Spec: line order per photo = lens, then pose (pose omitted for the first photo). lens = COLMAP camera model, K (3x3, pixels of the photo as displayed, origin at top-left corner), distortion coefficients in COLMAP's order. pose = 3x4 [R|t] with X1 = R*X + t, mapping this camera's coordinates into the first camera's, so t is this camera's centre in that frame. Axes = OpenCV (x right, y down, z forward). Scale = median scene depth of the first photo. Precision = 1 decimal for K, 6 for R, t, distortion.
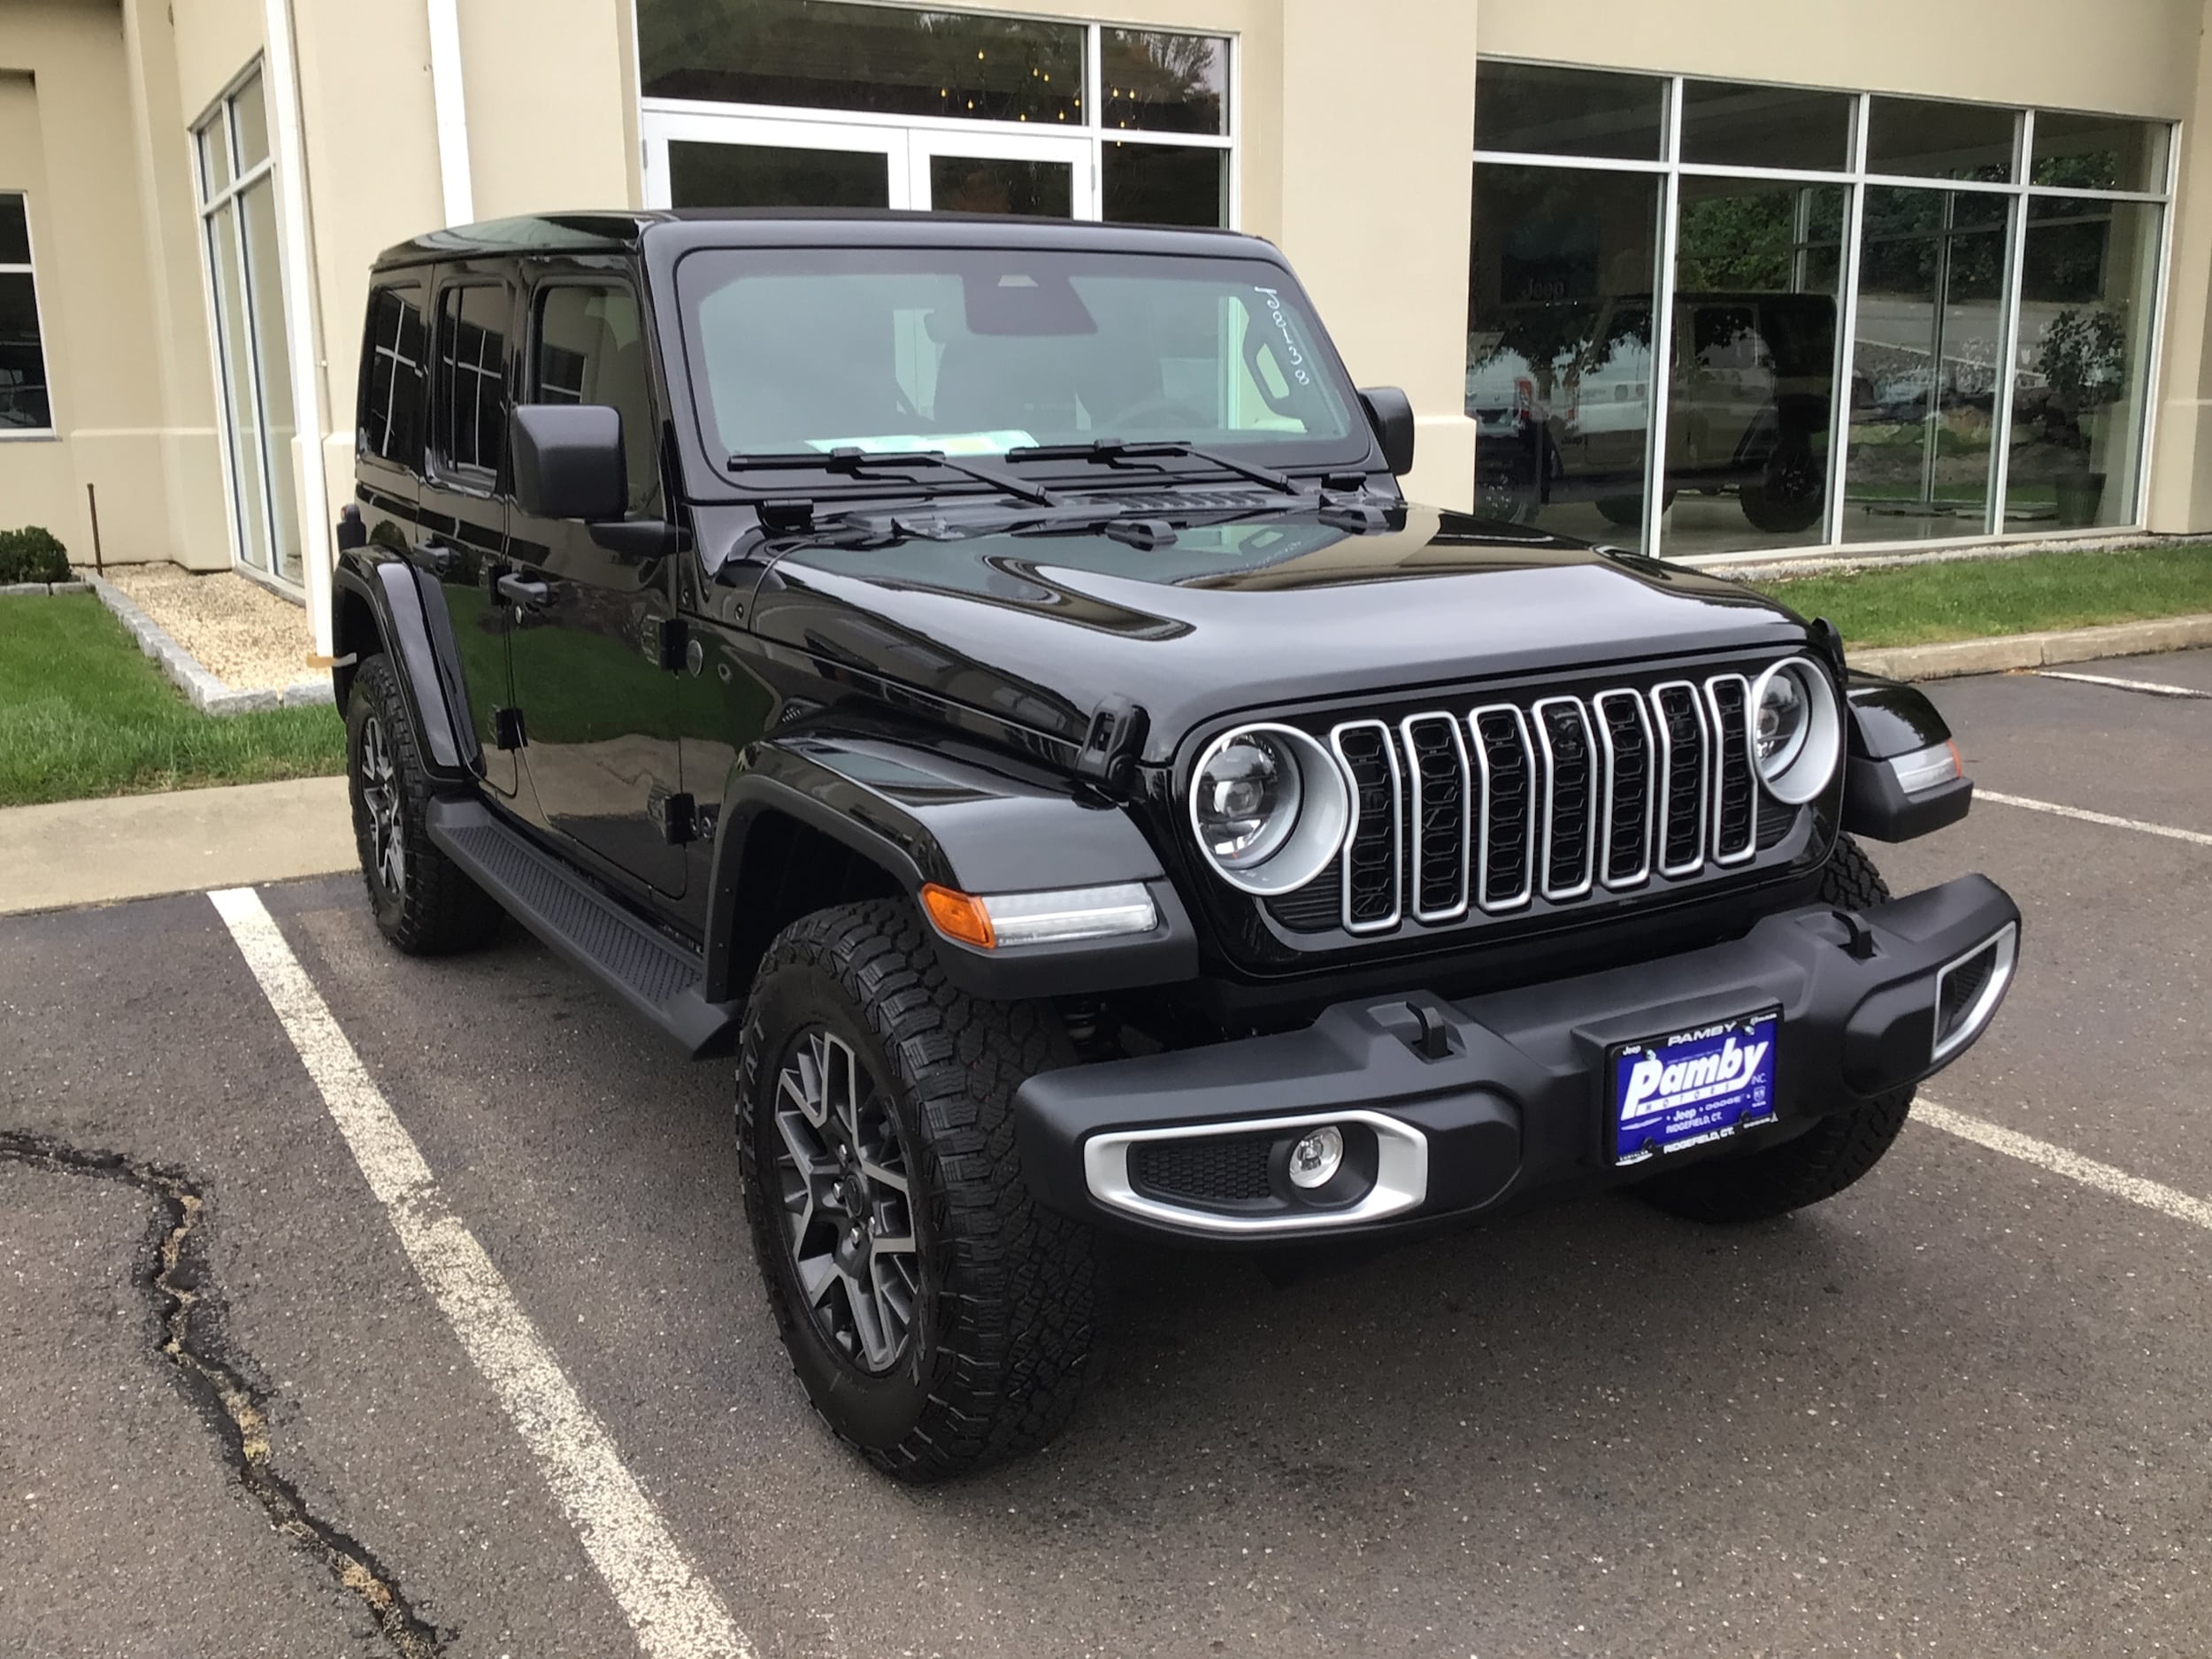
lens RADIAL K [[1956.4, 0, 1106.5], [0, 1956.4, 870.7], [0, 0, 1]] dist [0.083480, -0.152144]
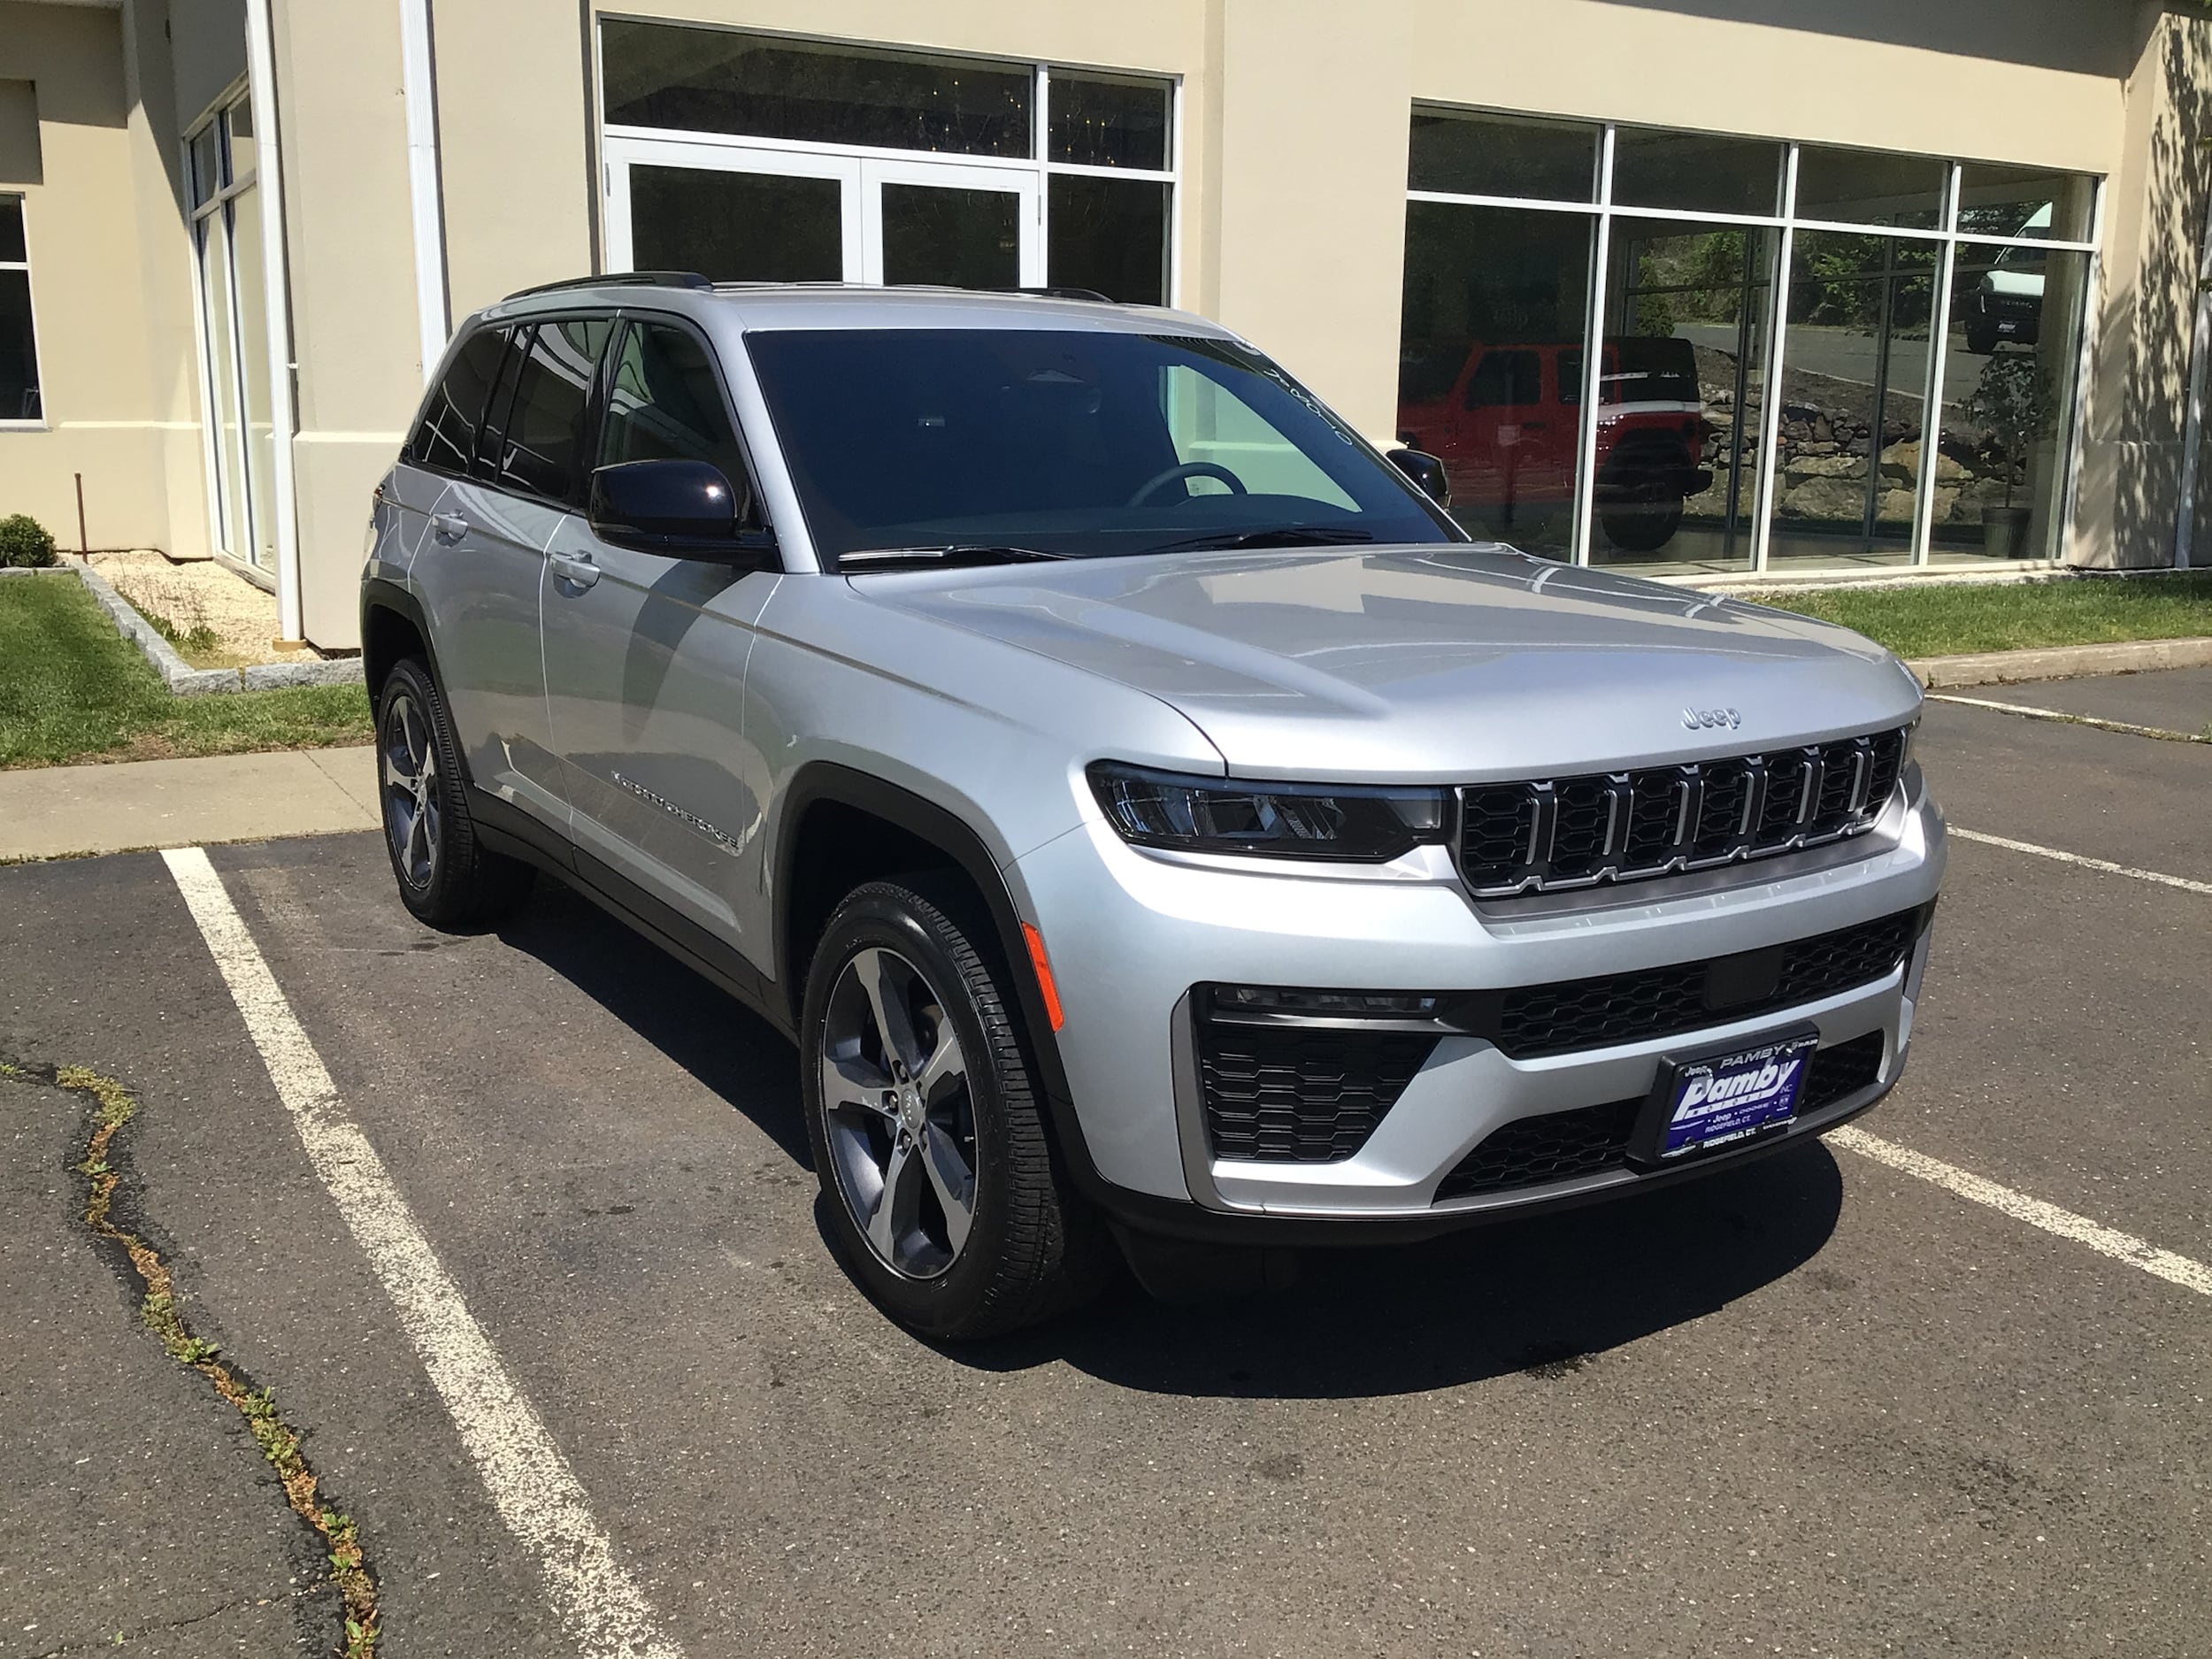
lens RADIAL K [[1964.5, 0, 1105.5], [0, 1964.5, 827.7], [0, 0, 1]] dist [0.080679, -0.148823]
pose [[0.999734, 0.022591, 0.004719, 0.087419], [-0.022449, 0.999351, -0.028168, 0.026336], [-0.005353, 0.028055, 0.999592, -0.136634]]
